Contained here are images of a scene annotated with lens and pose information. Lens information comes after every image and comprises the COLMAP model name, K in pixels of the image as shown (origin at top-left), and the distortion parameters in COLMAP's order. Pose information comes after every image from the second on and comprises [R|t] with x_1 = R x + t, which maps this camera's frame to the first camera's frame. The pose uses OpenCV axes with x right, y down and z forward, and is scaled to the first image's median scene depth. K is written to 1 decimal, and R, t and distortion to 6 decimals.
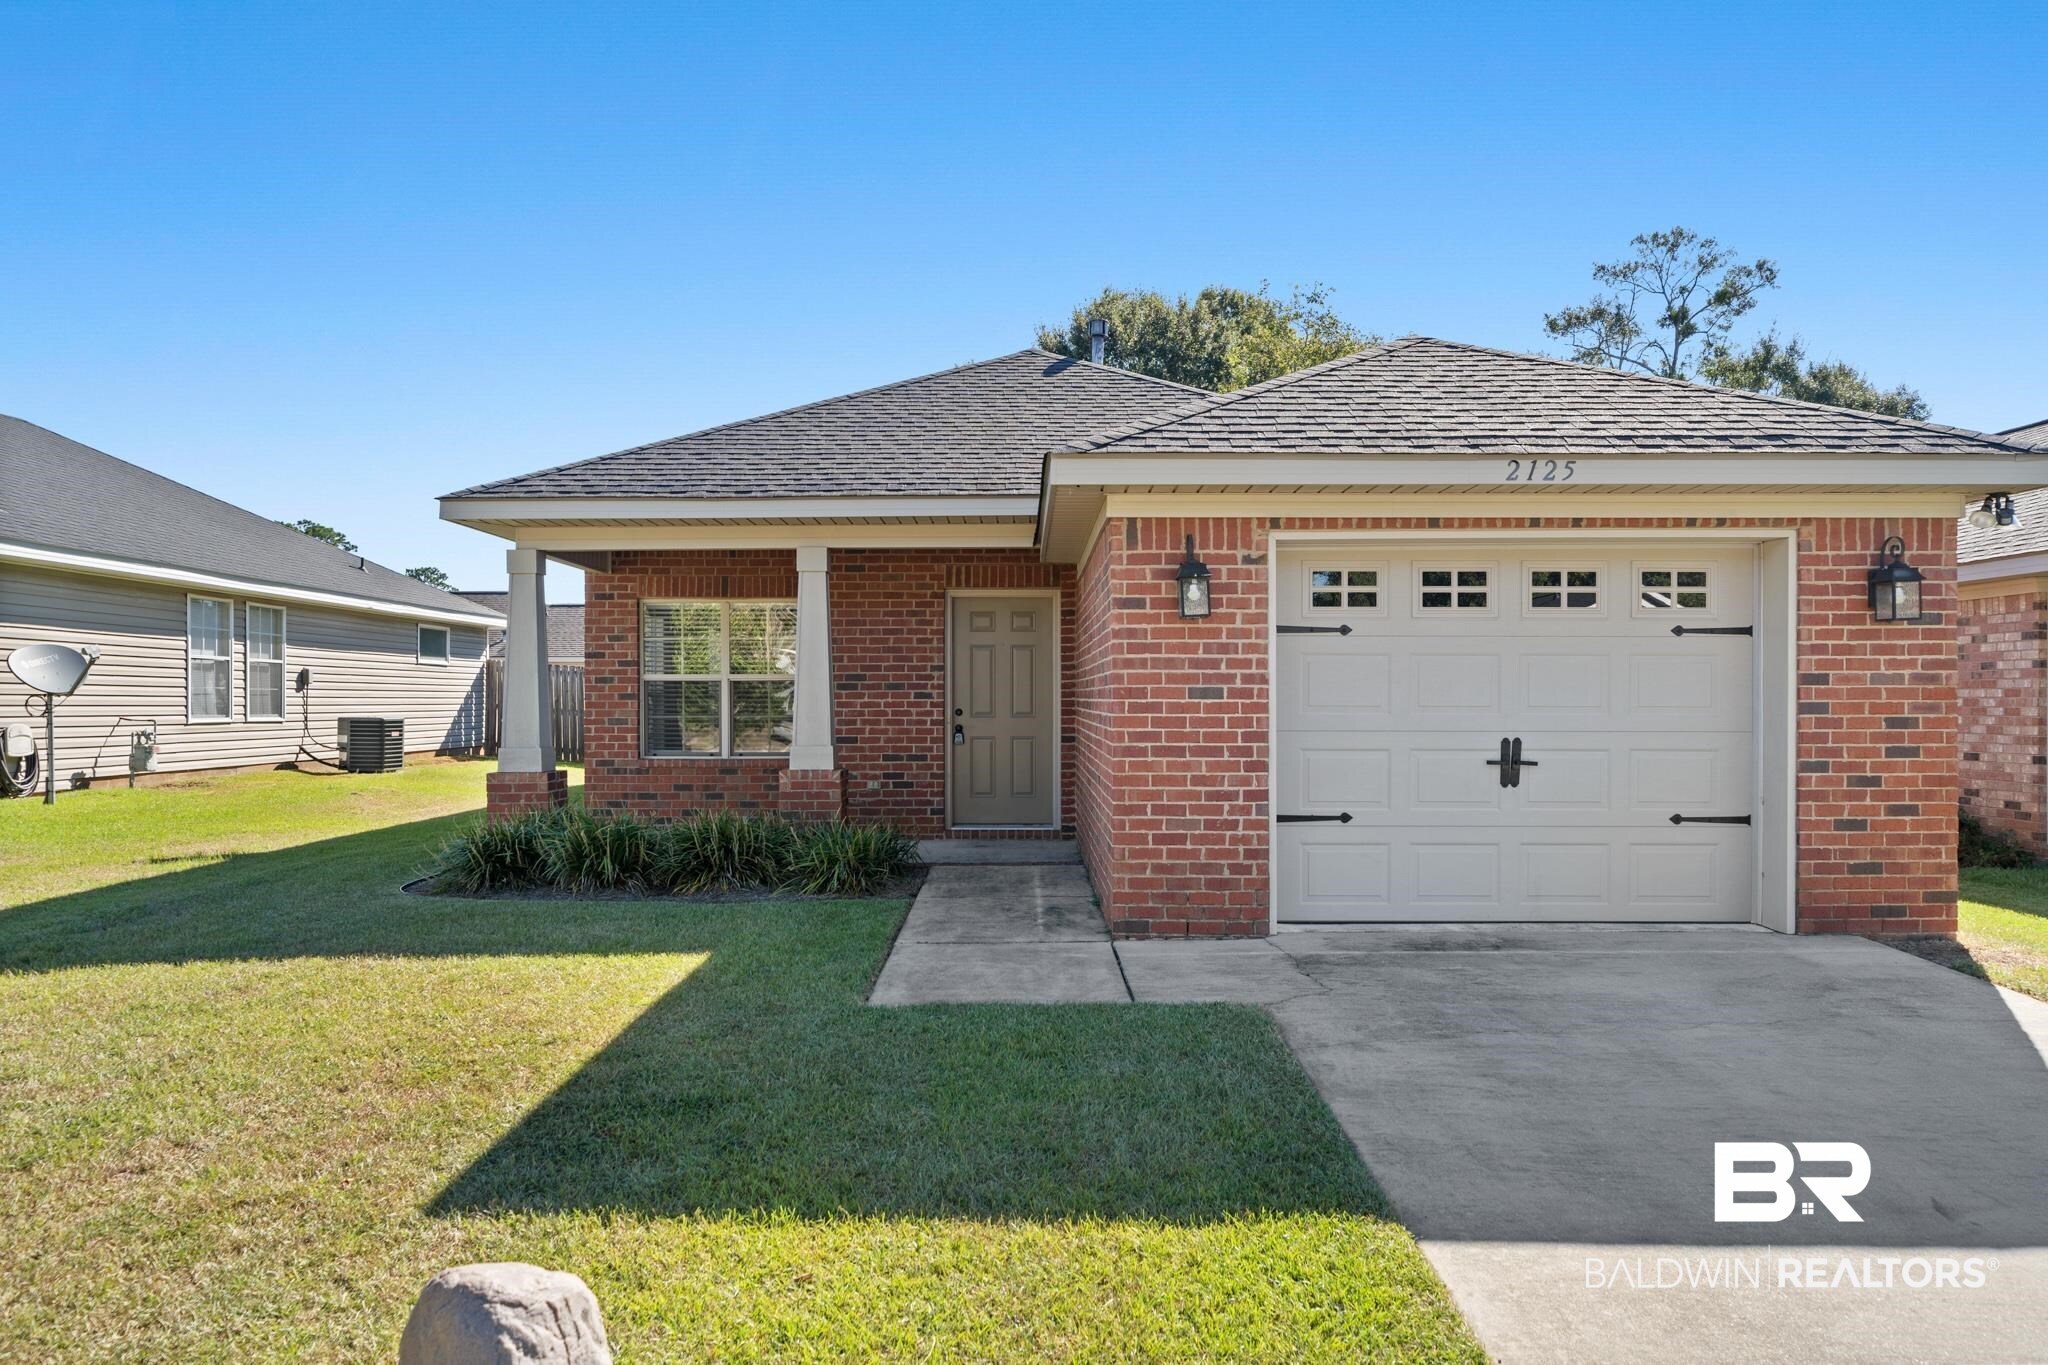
lens RADIAL K [[1381.7, 0, 1025.4], [0, 1381.7, 693.4], [0, 0, 1]] dist [0.001673, 0.001230]
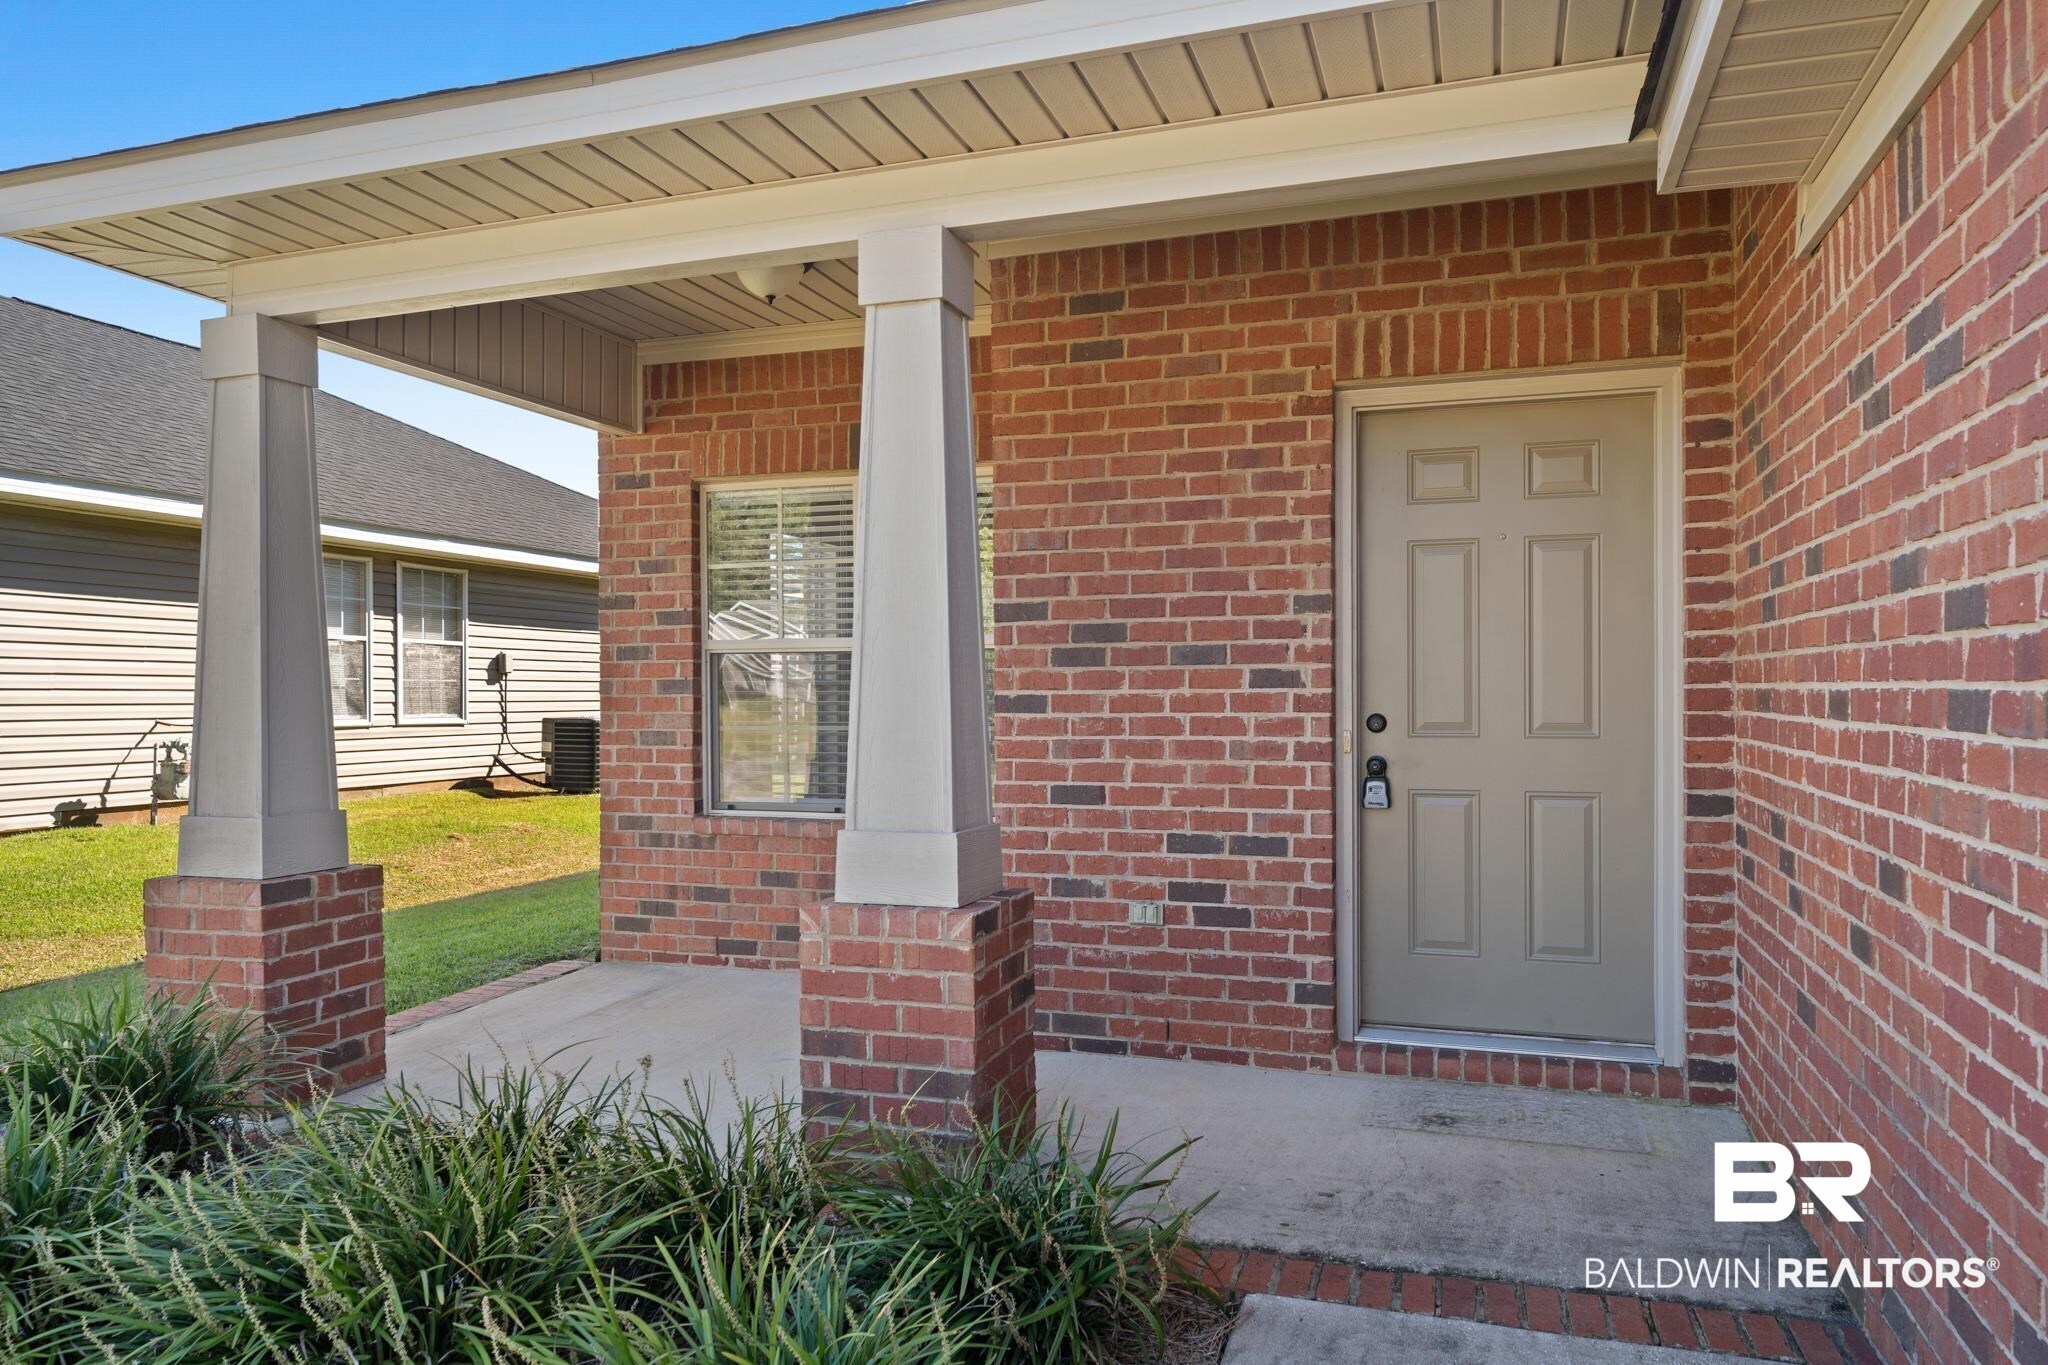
lens RADIAL K [[1371.7, 0, 1021.0], [0, 1371.7, 700.1], [0, 0, 1]] dist [0.001318, 0.000821]
pose [[0.945976, -0.002103, -0.324229, -0.019282], [0.005273, 0.999947, 0.008897, 0.003705], [0.324193, -0.010126, 0.945937, 0.630333]]
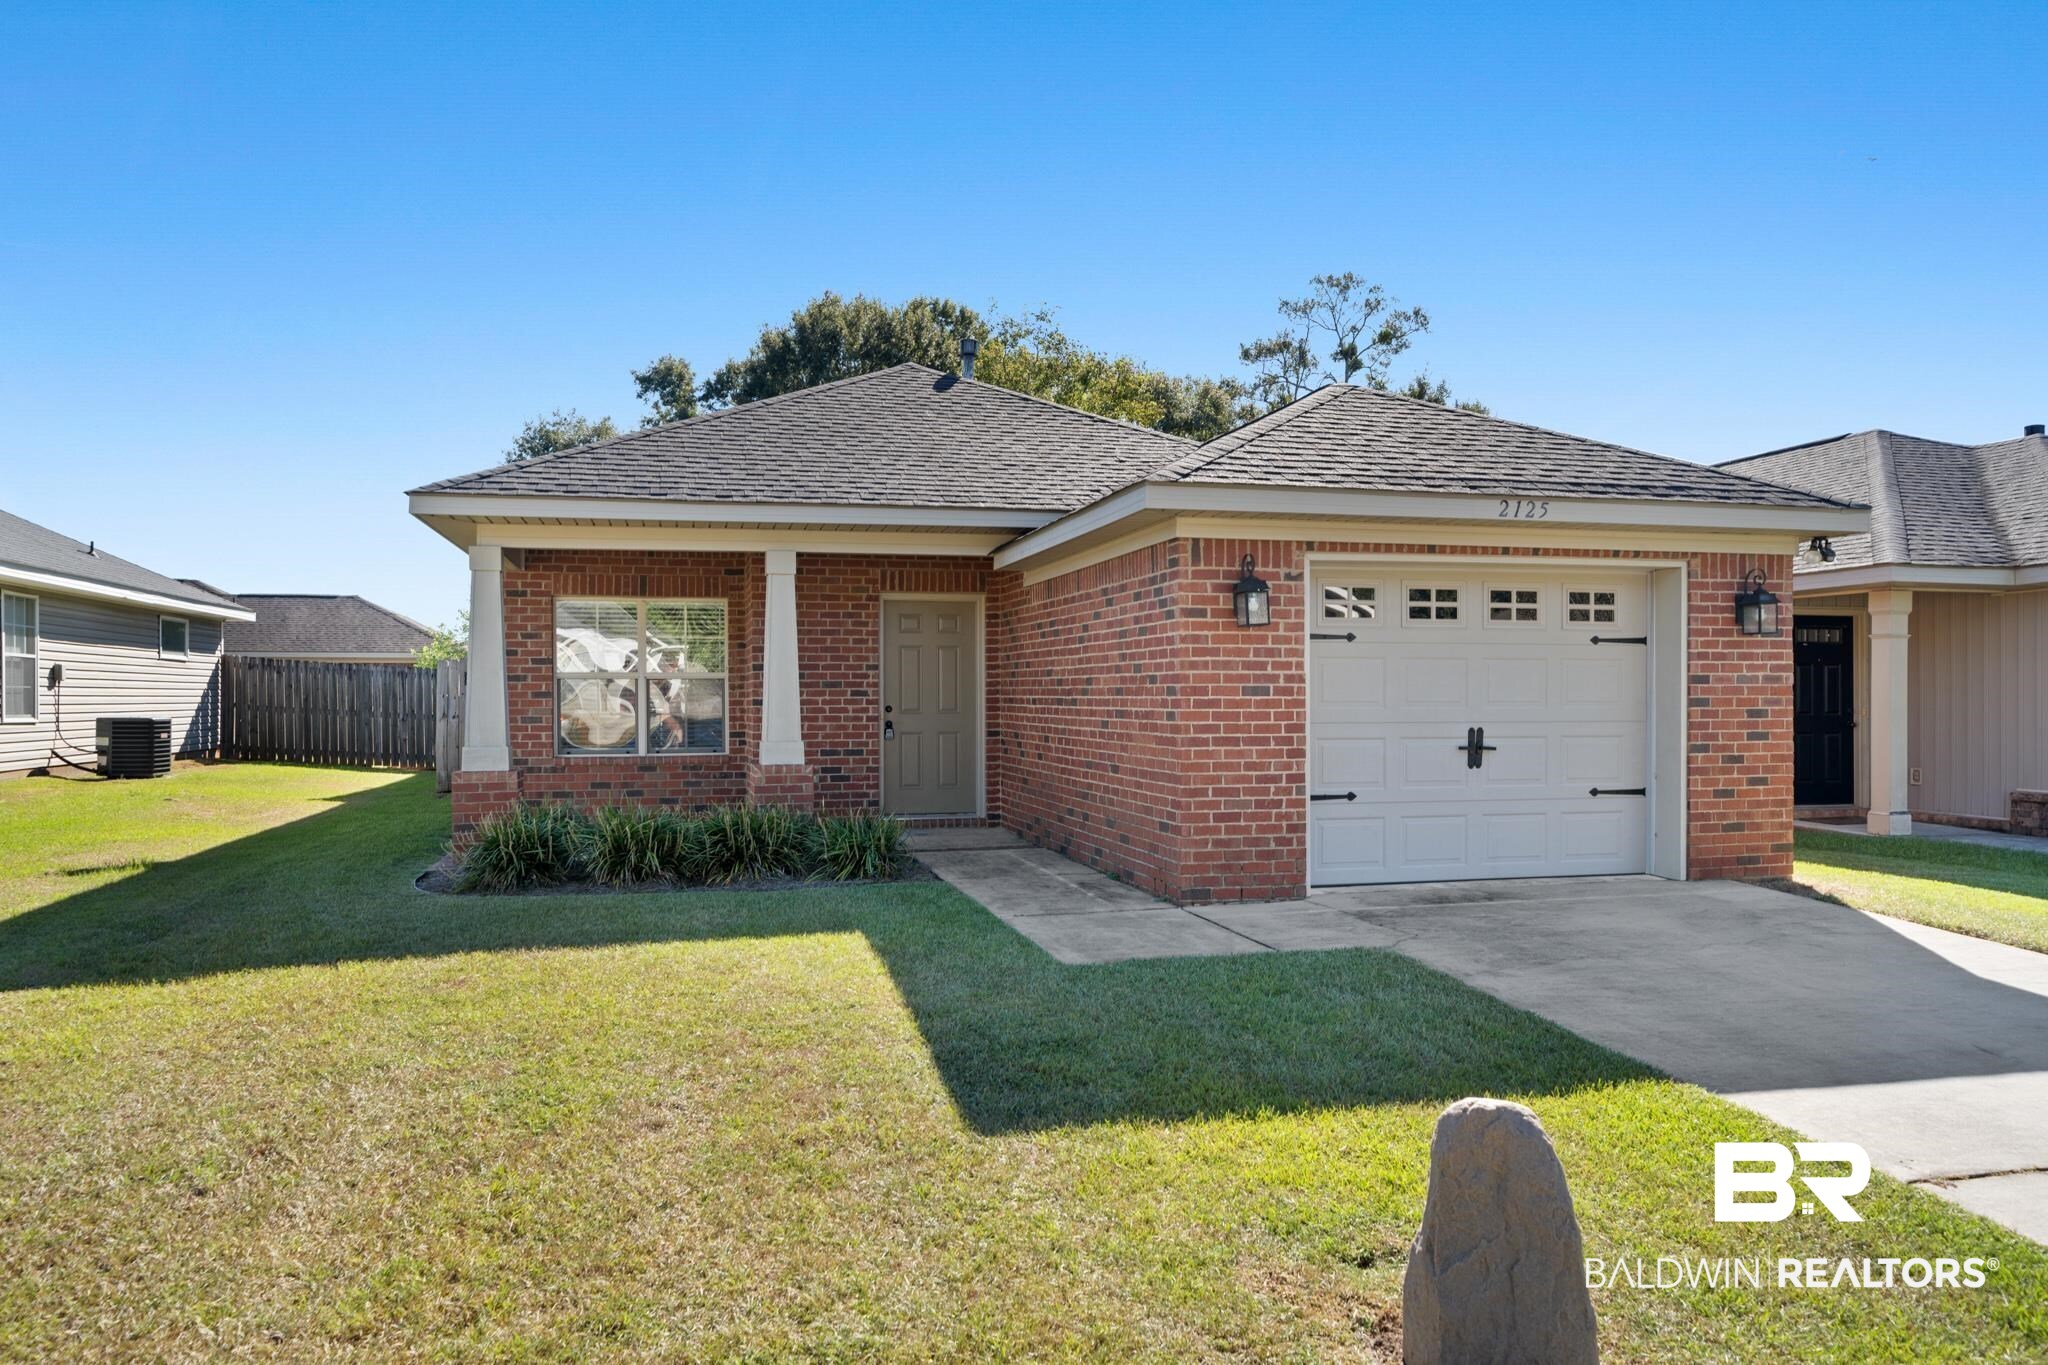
lens RADIAL K [[1371.7, 0, 1021.0], [0, 1371.7, 700.1], [0, 0, 1]] dist [0.001318, 0.000821]
pose [[0.969766, -0.002728, 0.244022, -0.209460], [0.000975, 0.999973, 0.007302, -0.000705], [-0.244035, -0.006843, 0.969742, -0.043037]]
